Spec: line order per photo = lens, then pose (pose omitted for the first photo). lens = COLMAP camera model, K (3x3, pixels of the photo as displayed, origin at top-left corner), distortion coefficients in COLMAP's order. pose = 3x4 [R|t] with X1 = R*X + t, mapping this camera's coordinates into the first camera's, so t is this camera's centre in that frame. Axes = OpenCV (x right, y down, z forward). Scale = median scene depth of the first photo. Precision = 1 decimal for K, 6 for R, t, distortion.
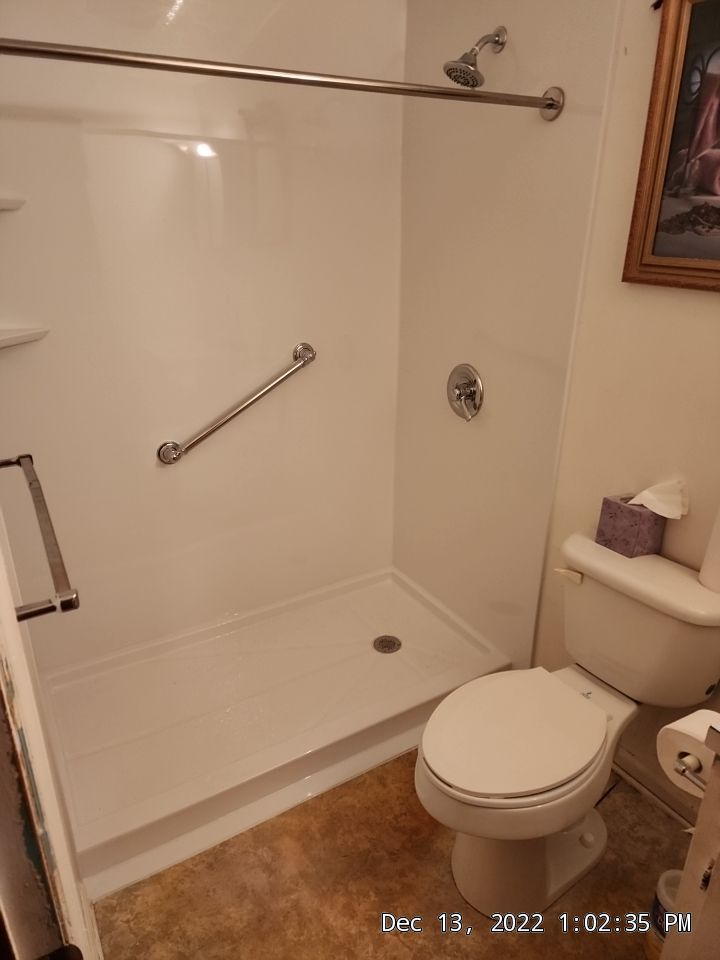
lens RADIAL K [[644.0, 0, 356.0], [0, 644.0, 482.2], [0, 0, 1]] dist [0.070829, -0.064892]
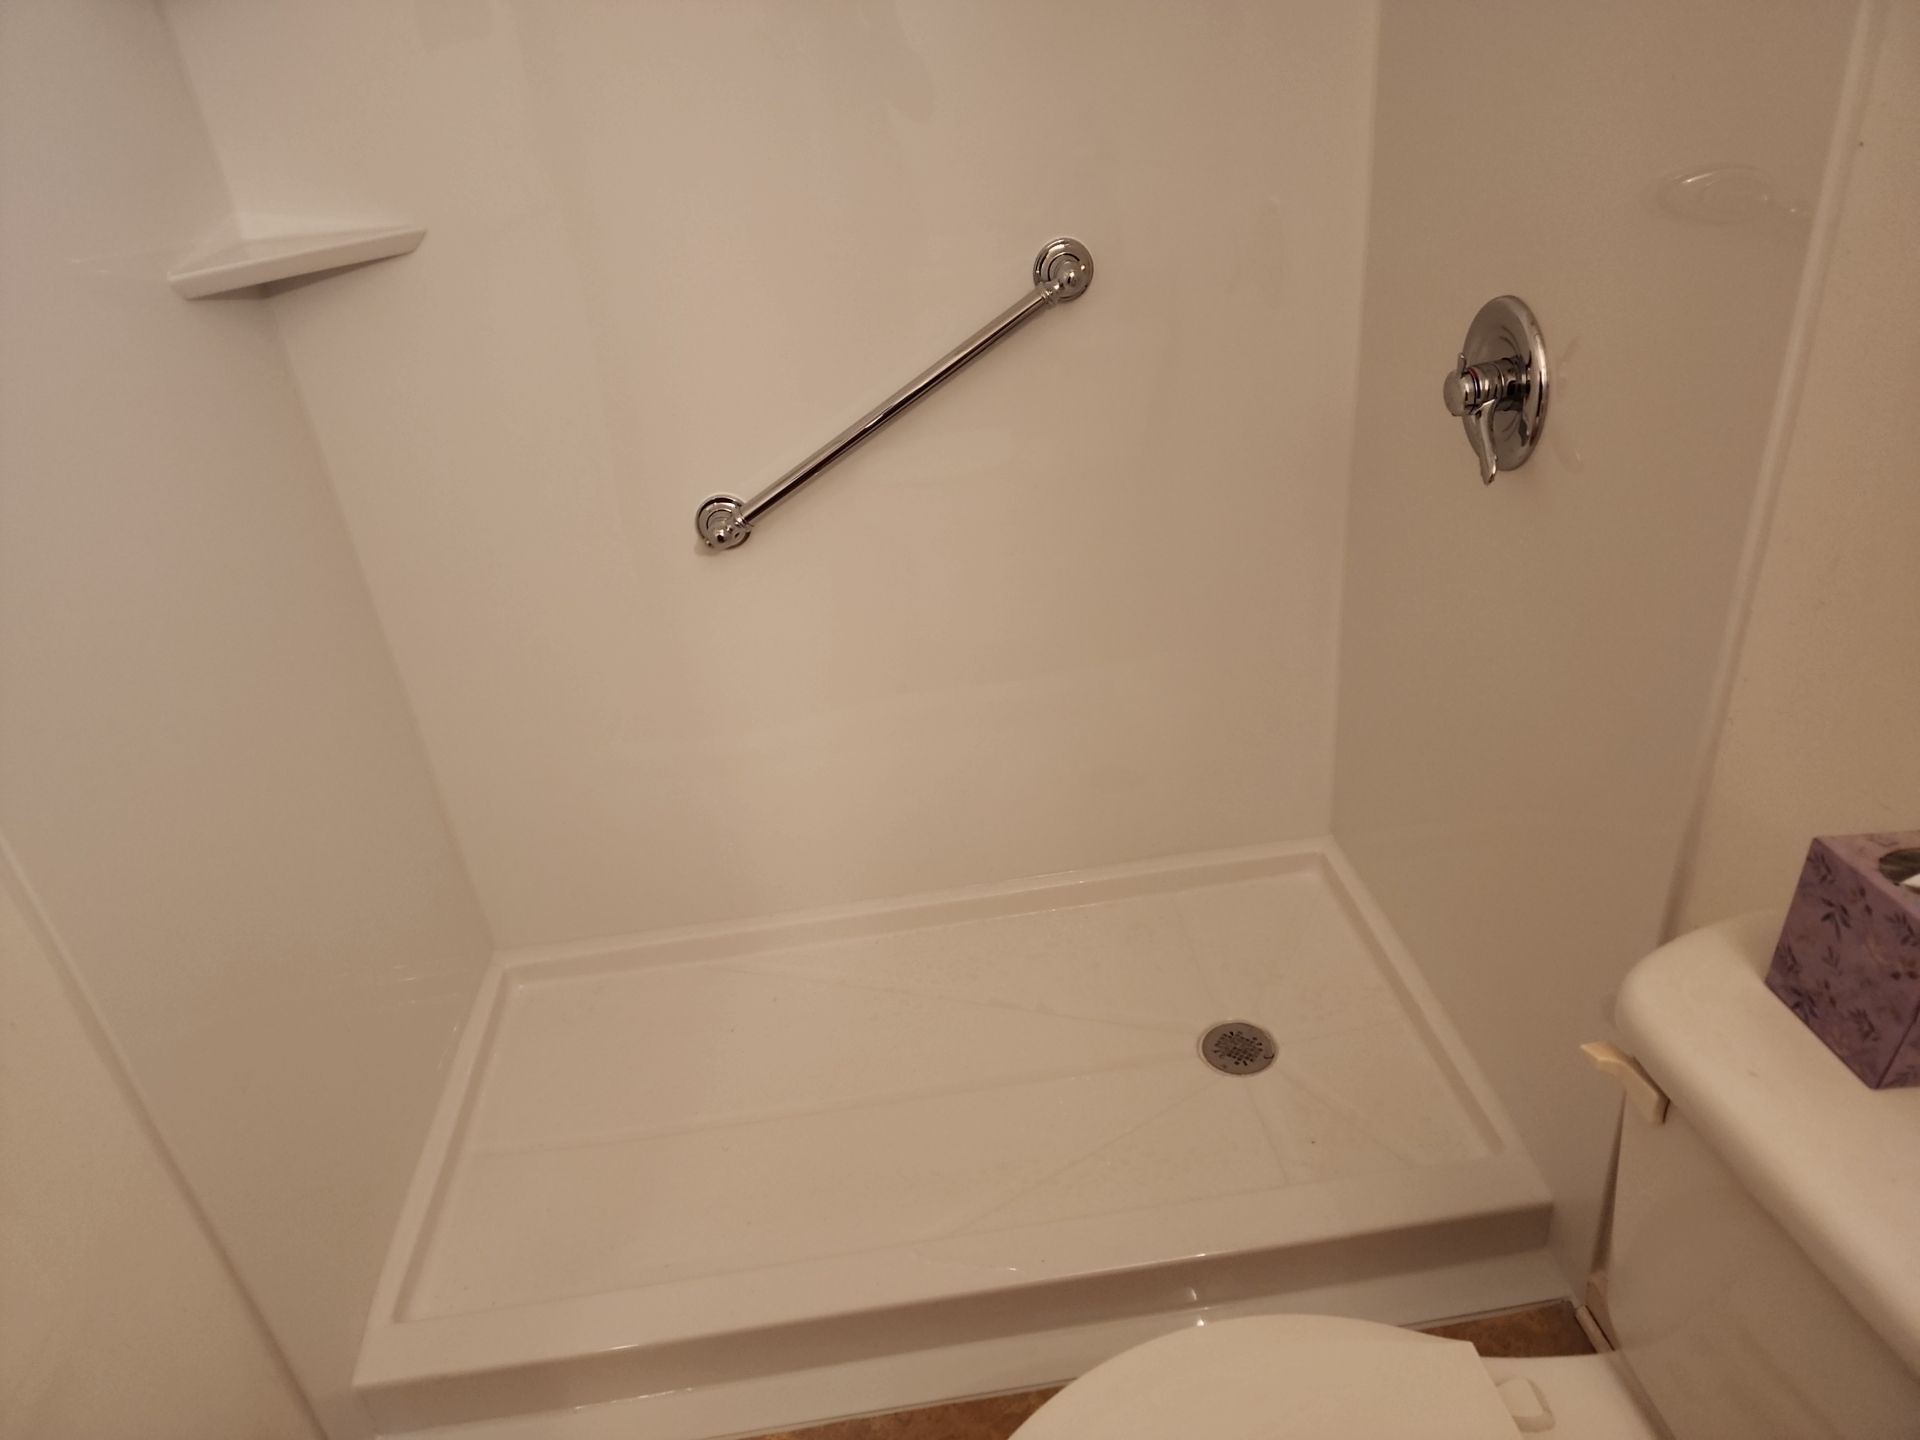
lens RADIAL K [[1288.0, 0, 925.5], [0, 1288.0, 719.0], [0, 0, 1]] dist [0.070829, -0.064892]
pose [[0.900410, 0.125407, -0.416576, 0.276574], [-0.063540, 0.985192, 0.159245, -0.085424], [0.430378, -0.116917, 0.895045, 0.383569]]
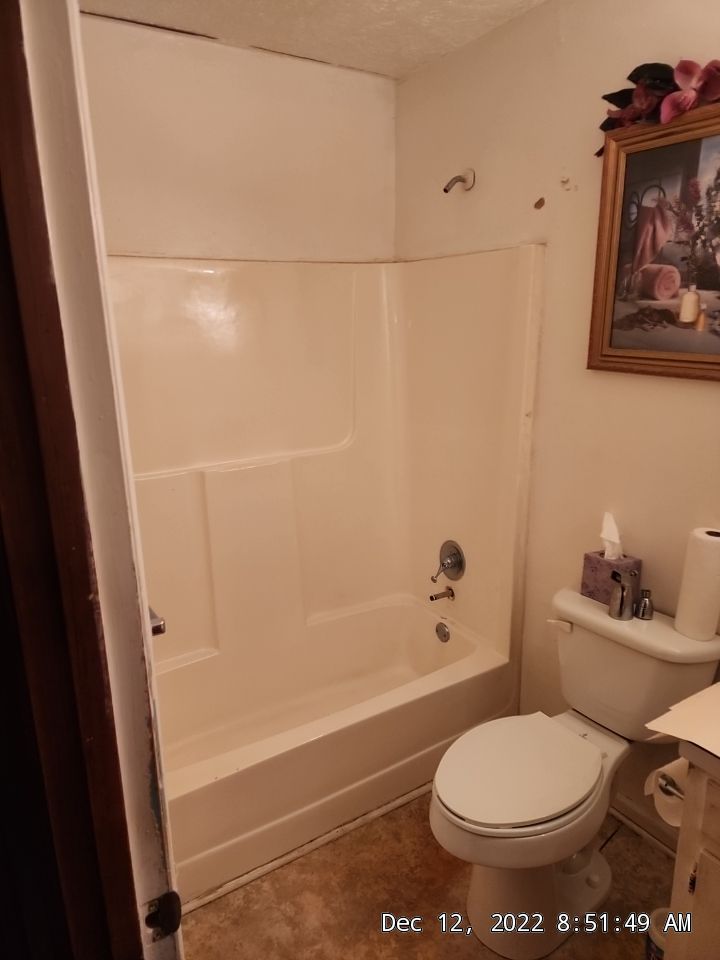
lens RADIAL K [[644.0, 0, 369.6], [0, 644.0, 483.1], [0, 0, 1]] dist [0.070829, -0.064892]
pose [[0.999185, -0.024232, 0.032282, -0.028117], [0.028091, 0.991755, -0.125032, 0.032857], [-0.028986, 0.125837, 0.991627, -0.128045]]
